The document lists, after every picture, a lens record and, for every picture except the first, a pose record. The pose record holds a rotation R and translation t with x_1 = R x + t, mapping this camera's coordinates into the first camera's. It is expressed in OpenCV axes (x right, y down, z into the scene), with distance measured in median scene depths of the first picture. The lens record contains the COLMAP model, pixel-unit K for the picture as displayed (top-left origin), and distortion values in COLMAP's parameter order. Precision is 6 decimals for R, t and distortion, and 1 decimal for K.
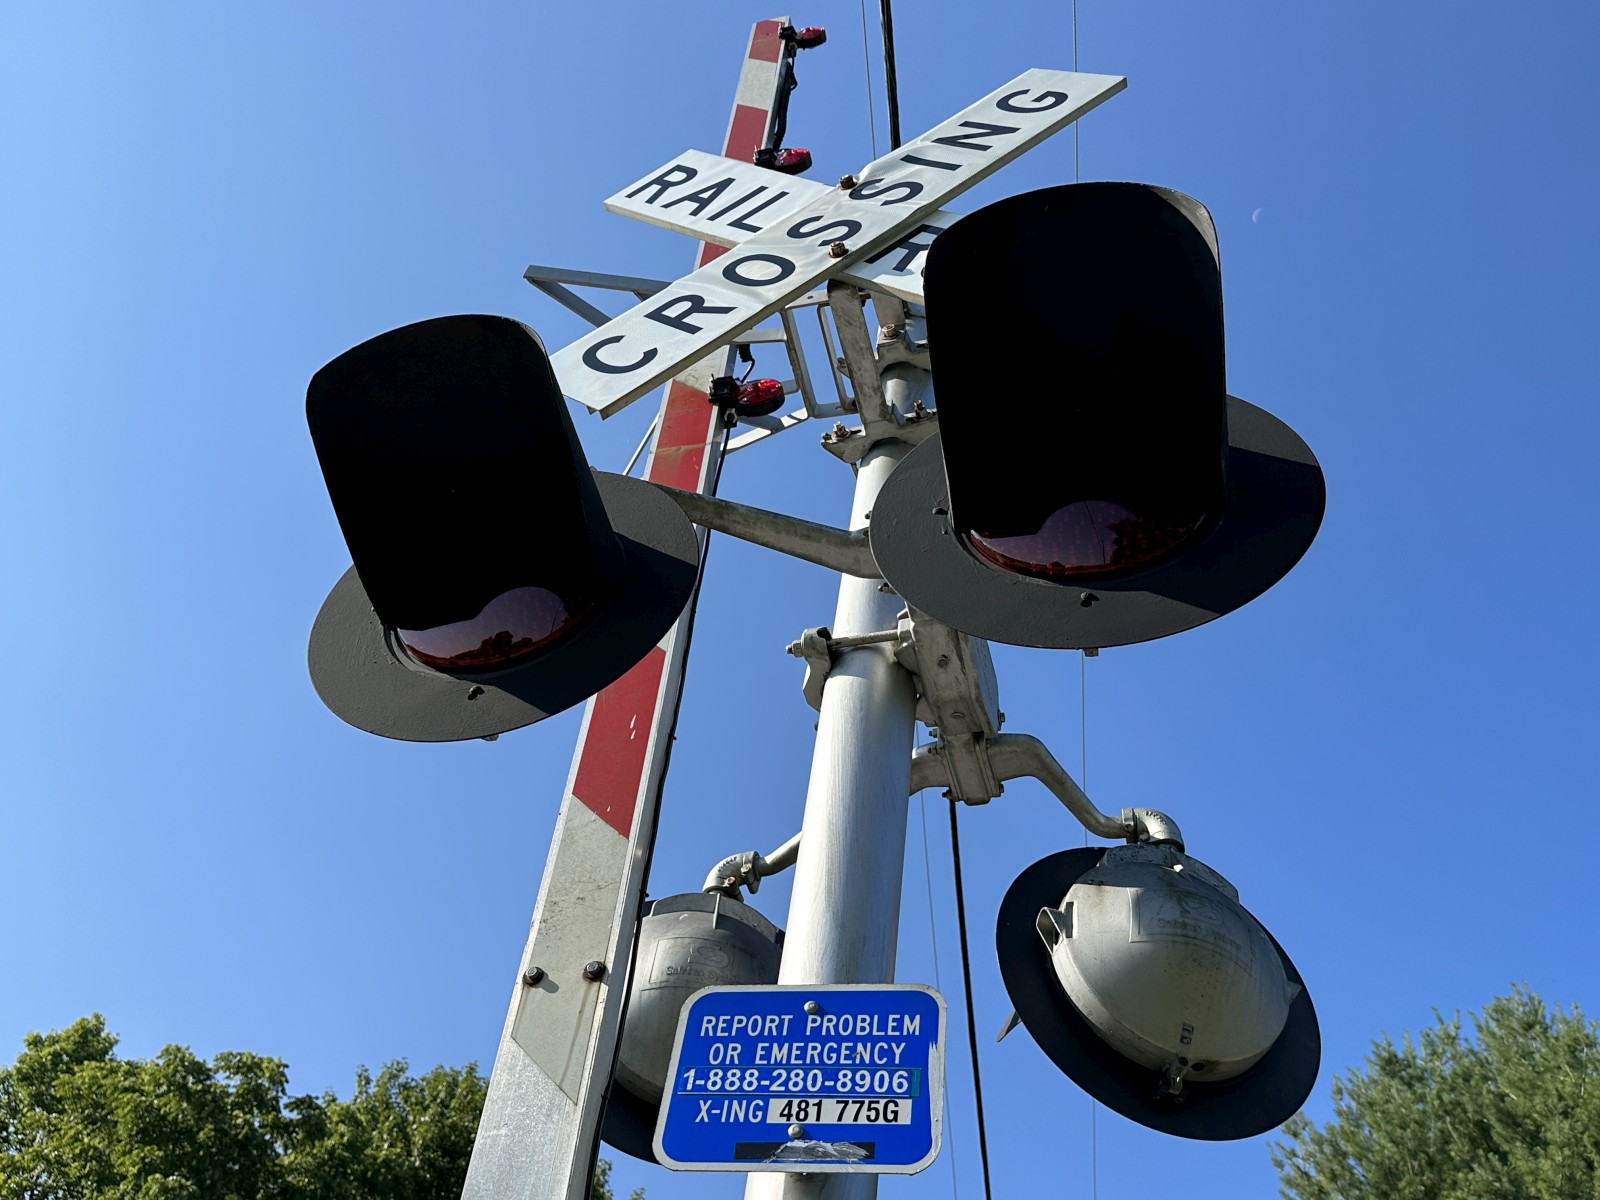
lens RADIAL K [[1480.3, 0, 808.9], [0, 1480.3, 629.3], [0, 0, 1]] dist [0.224965, -0.481772]
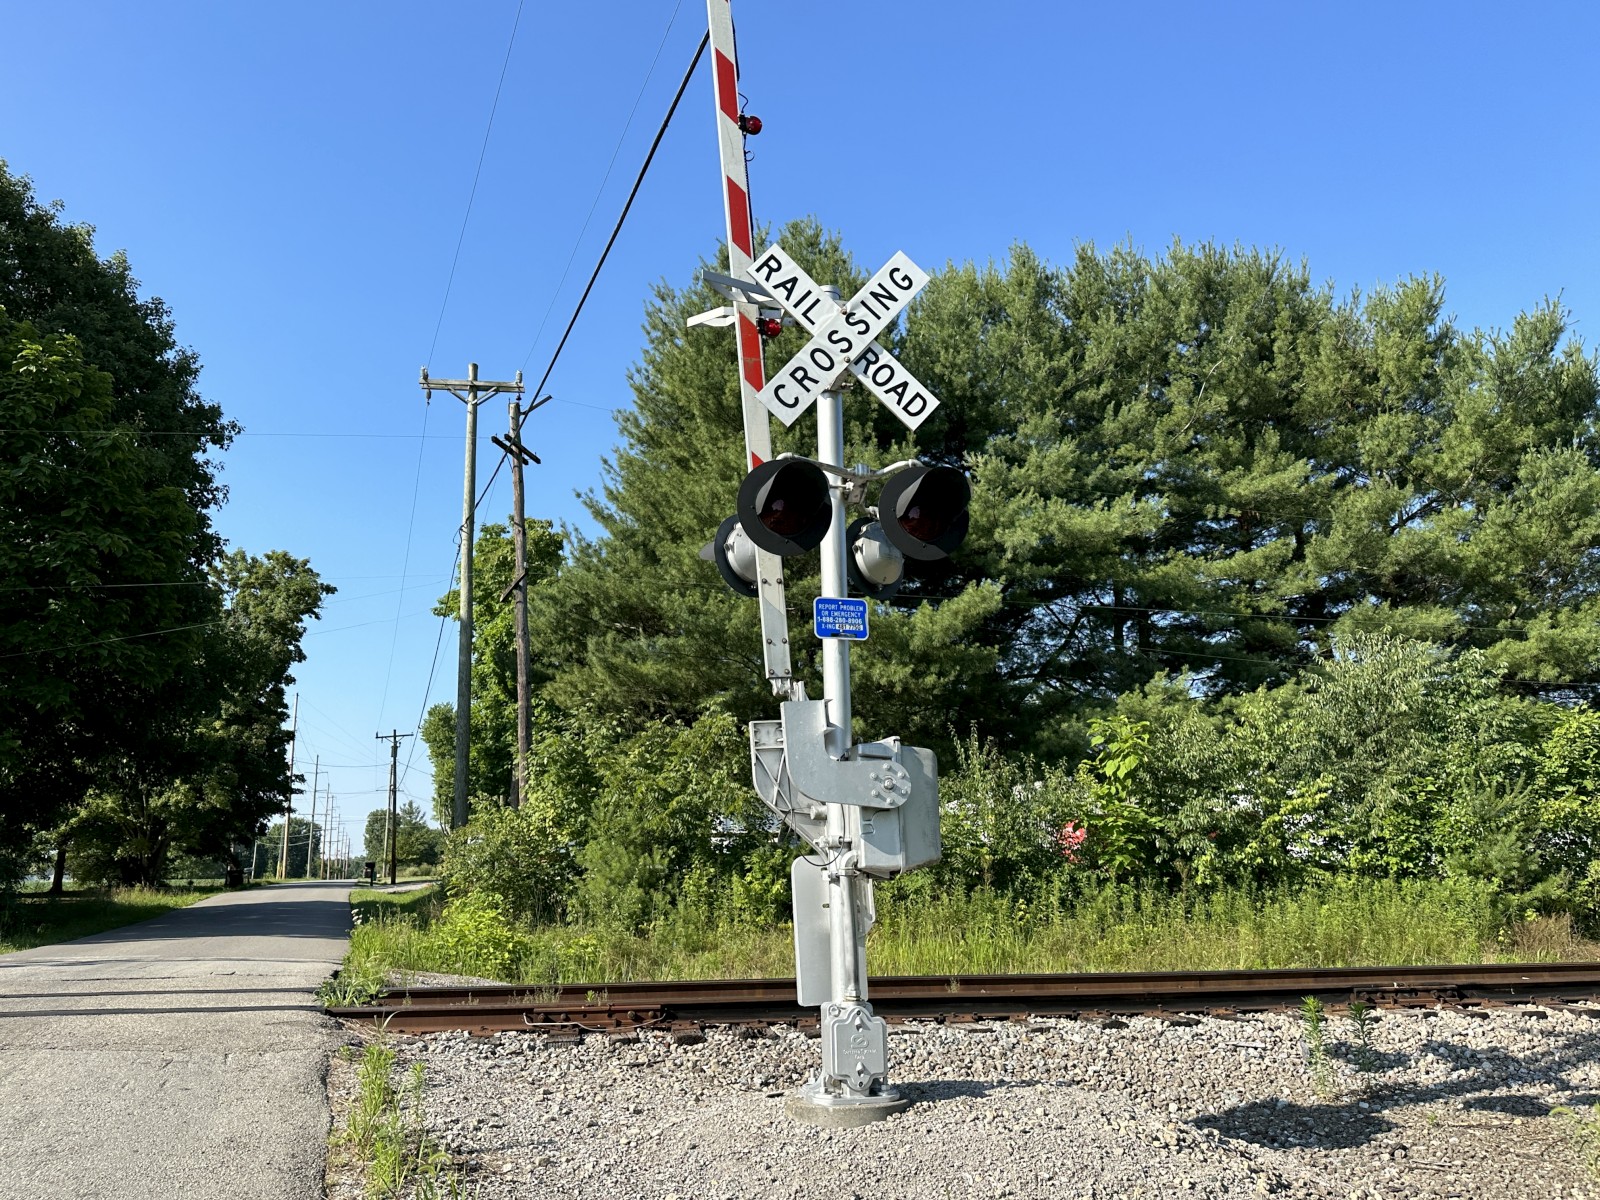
lens RADIAL K [[1186.4, 0, 795.8], [0, 1186.4, 607.1], [0, 0, 1]] dist [0.148028, -0.258502]
pose [[0.888435, -0.023041, 0.458424, -1.849490], [-0.261217, 0.795855, 0.546243, -1.752316], [-0.377425, -0.605049, 0.701046, -1.577203]]
